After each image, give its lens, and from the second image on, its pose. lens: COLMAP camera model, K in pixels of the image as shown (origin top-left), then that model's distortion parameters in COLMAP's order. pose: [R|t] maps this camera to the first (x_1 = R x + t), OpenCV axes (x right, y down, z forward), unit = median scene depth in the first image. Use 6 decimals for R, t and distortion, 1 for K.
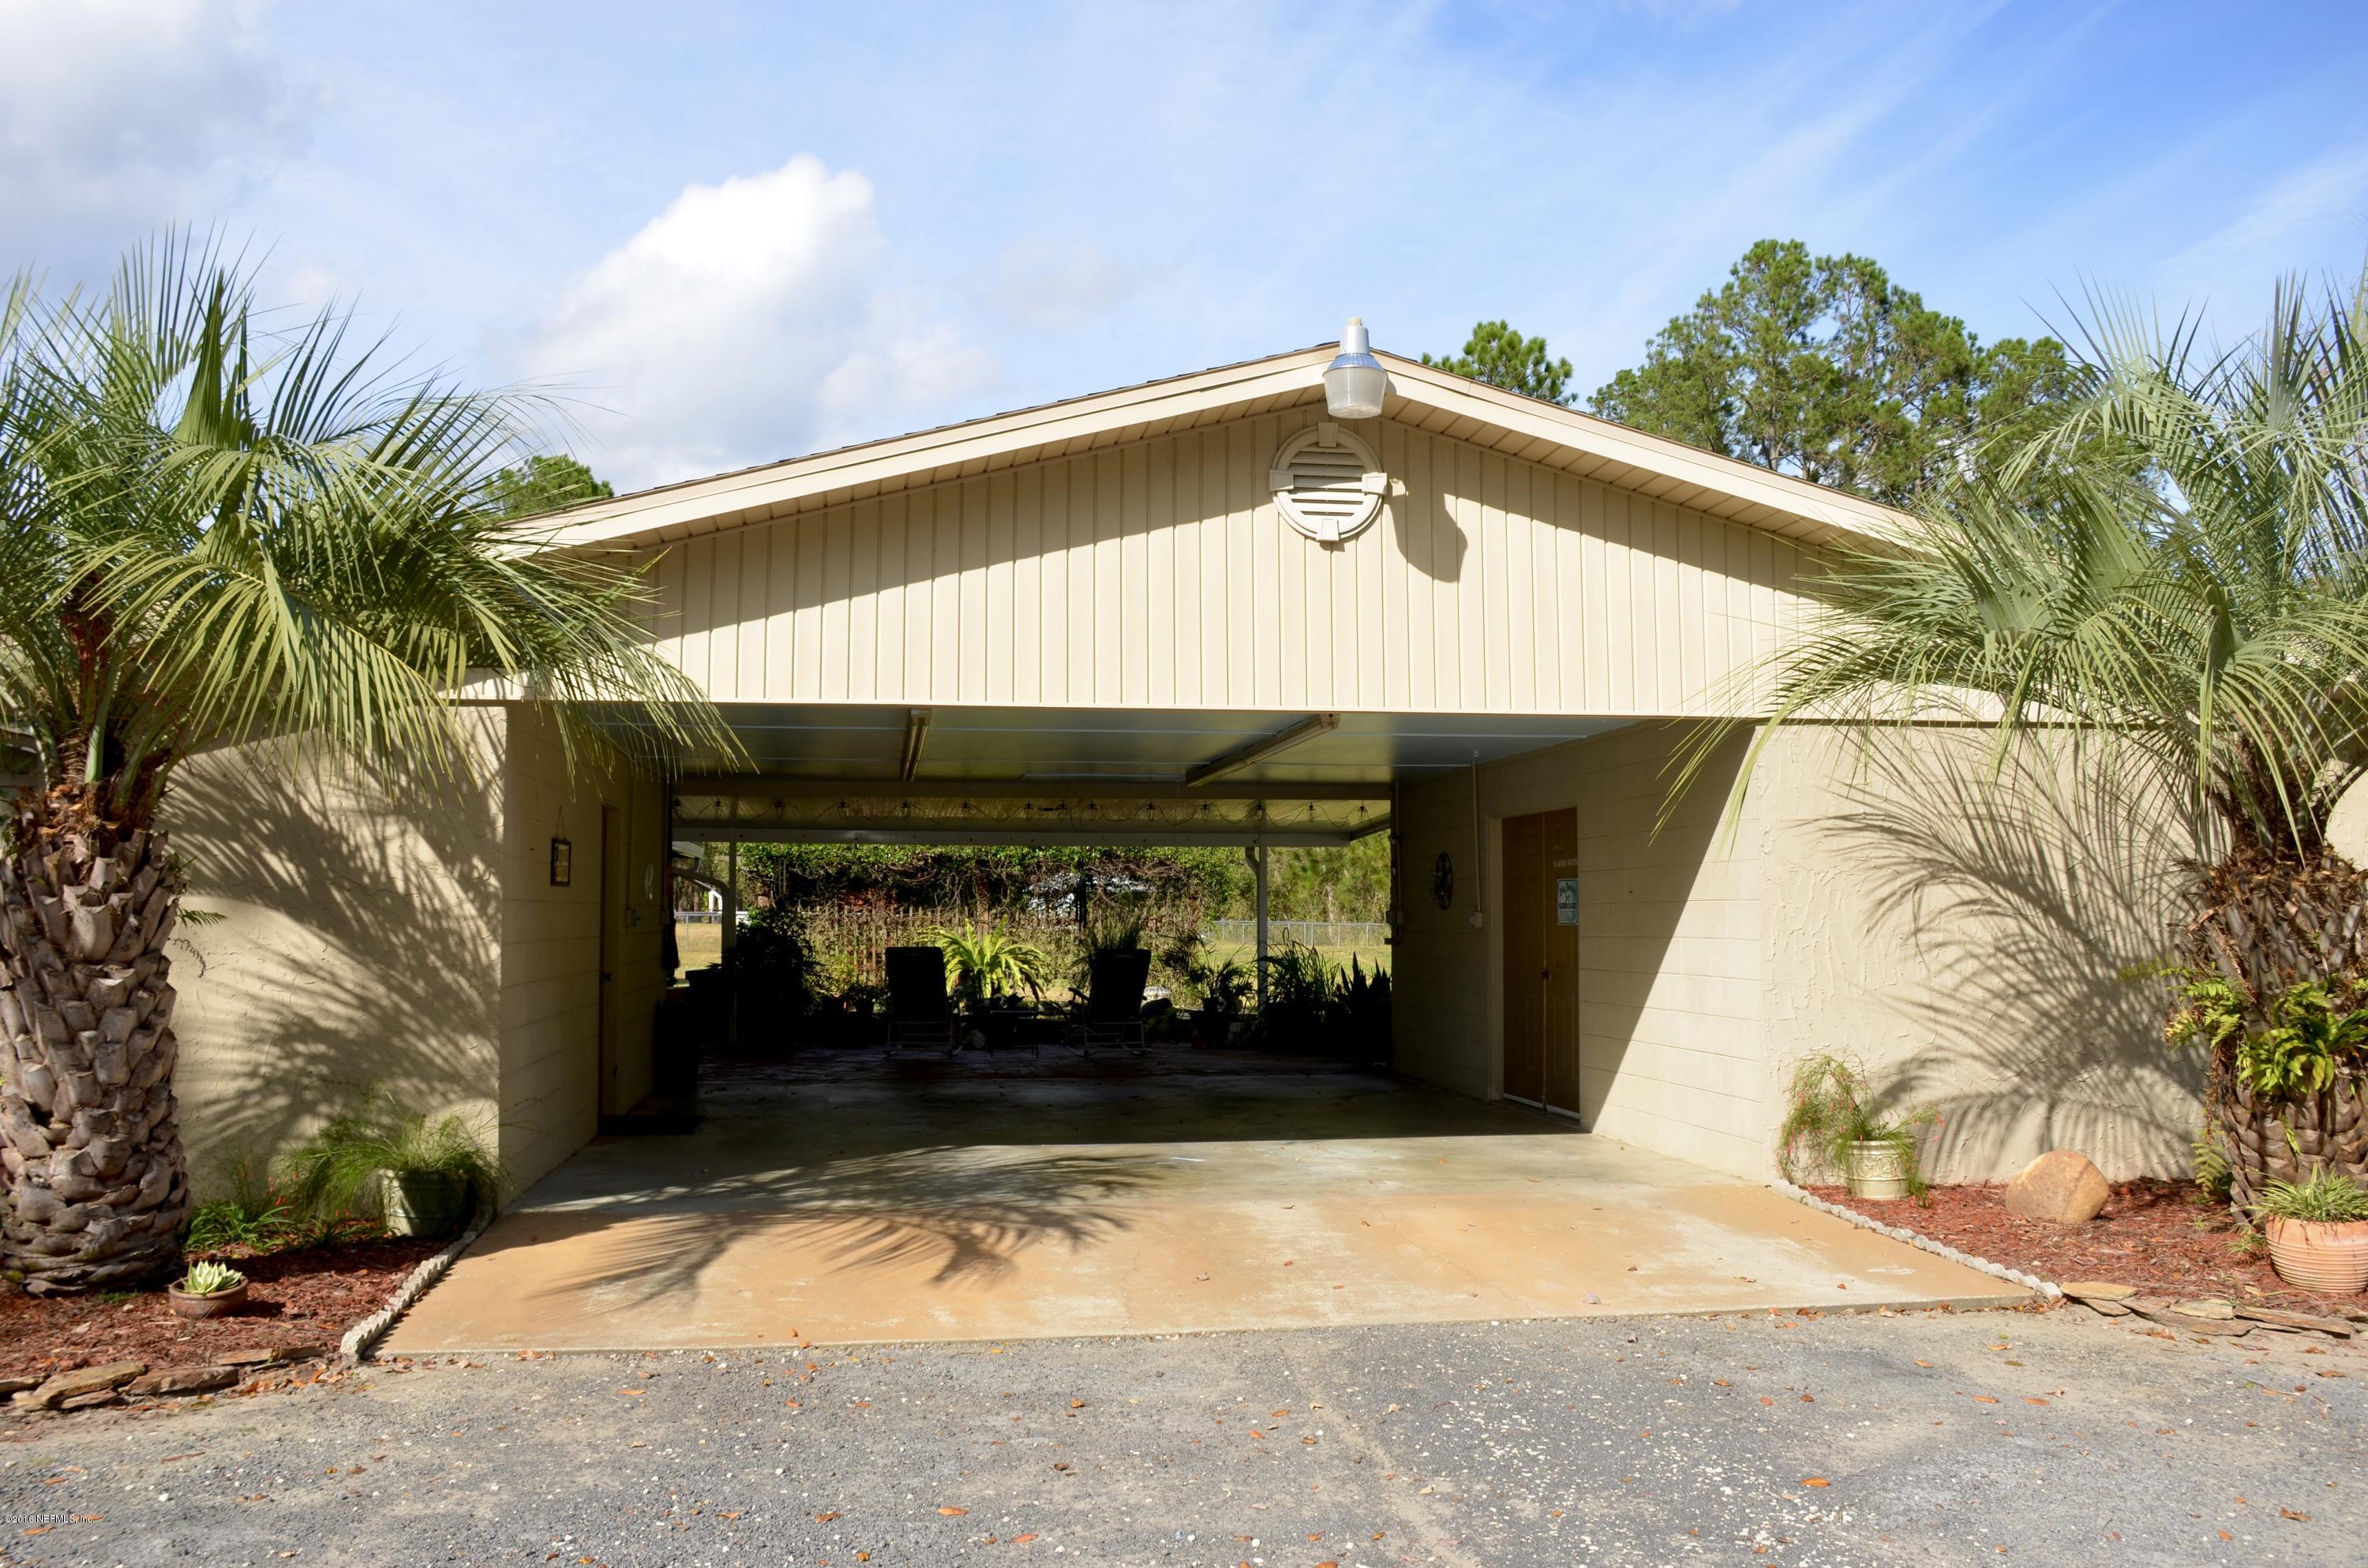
lens RADIAL K [[1892.9, 0, 1184.0], [0, 1892.9, 784.0], [0, 0, 1]] dist [-0.049019, -0.001034]
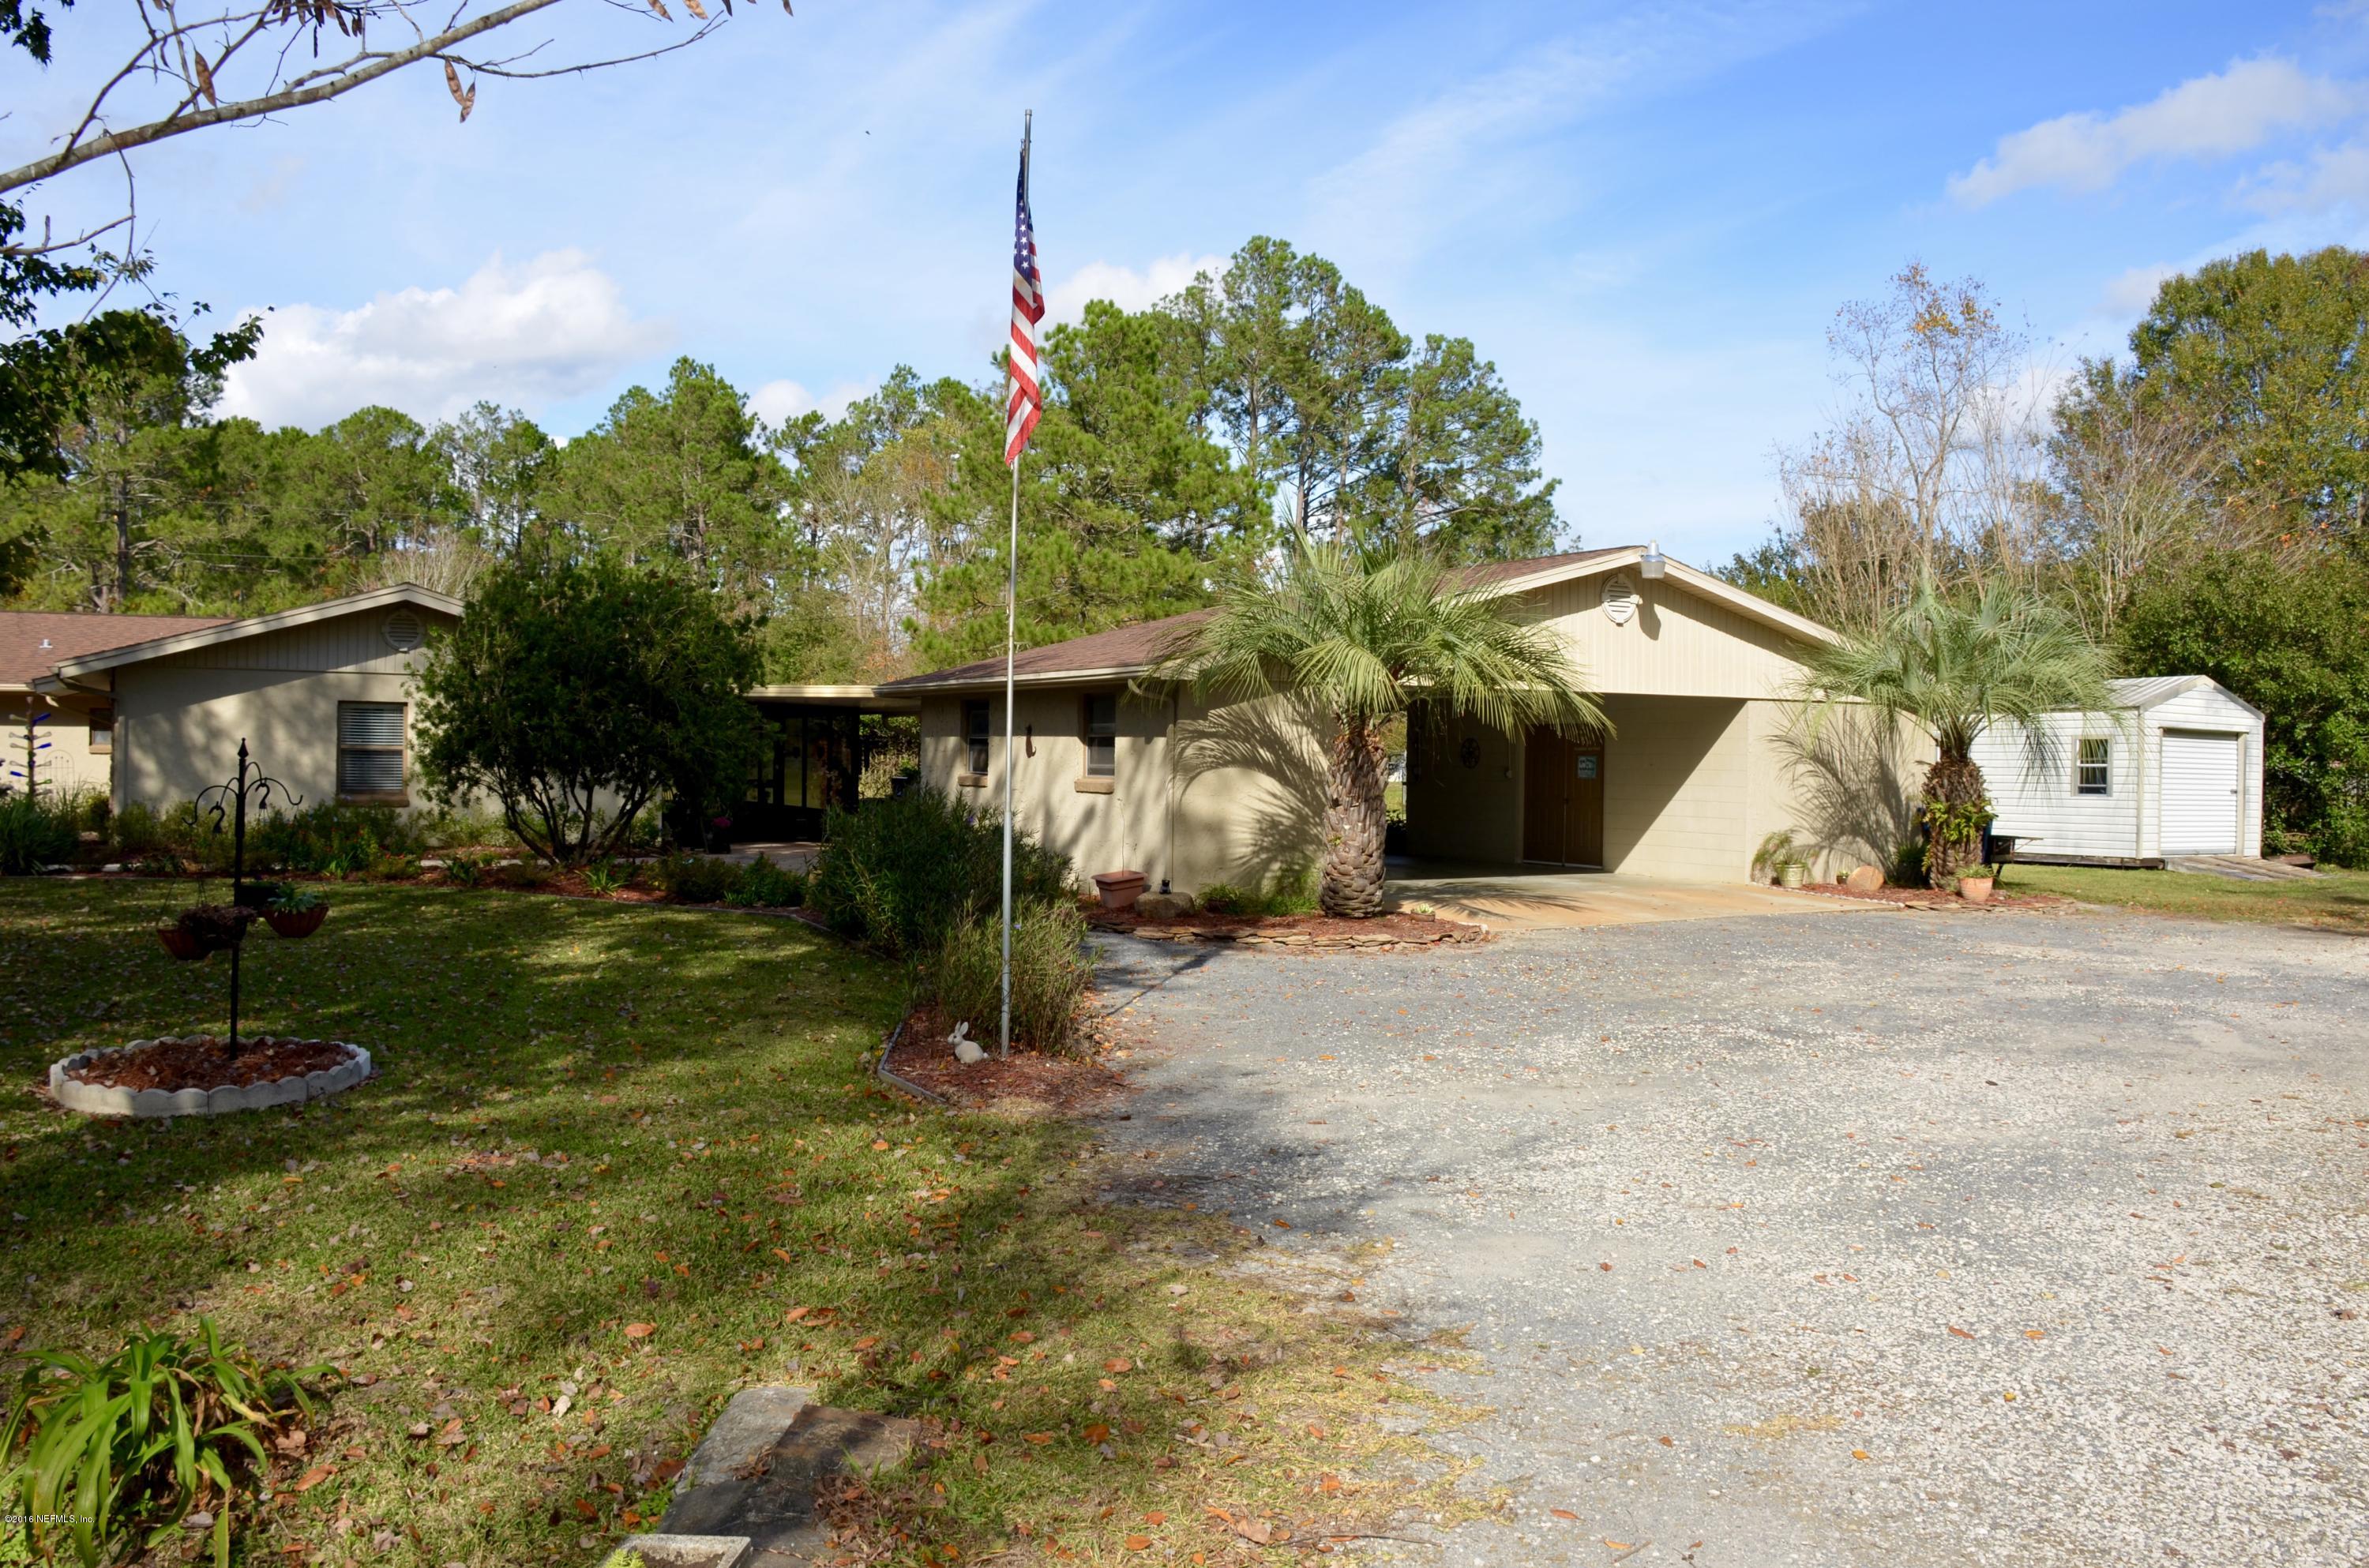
lens RADIAL K [[1897.9, 0, 1184.5], [0, 1897.9, 784.0], [0, 0, 1]] dist [-0.178003, 0.107034]
pose [[0.920762, -0.000763, 0.390124, -1.375920], [-0.031102, 0.996672, 0.075354, -0.085023], [-0.388883, -0.081517, 0.917674, -1.016281]]
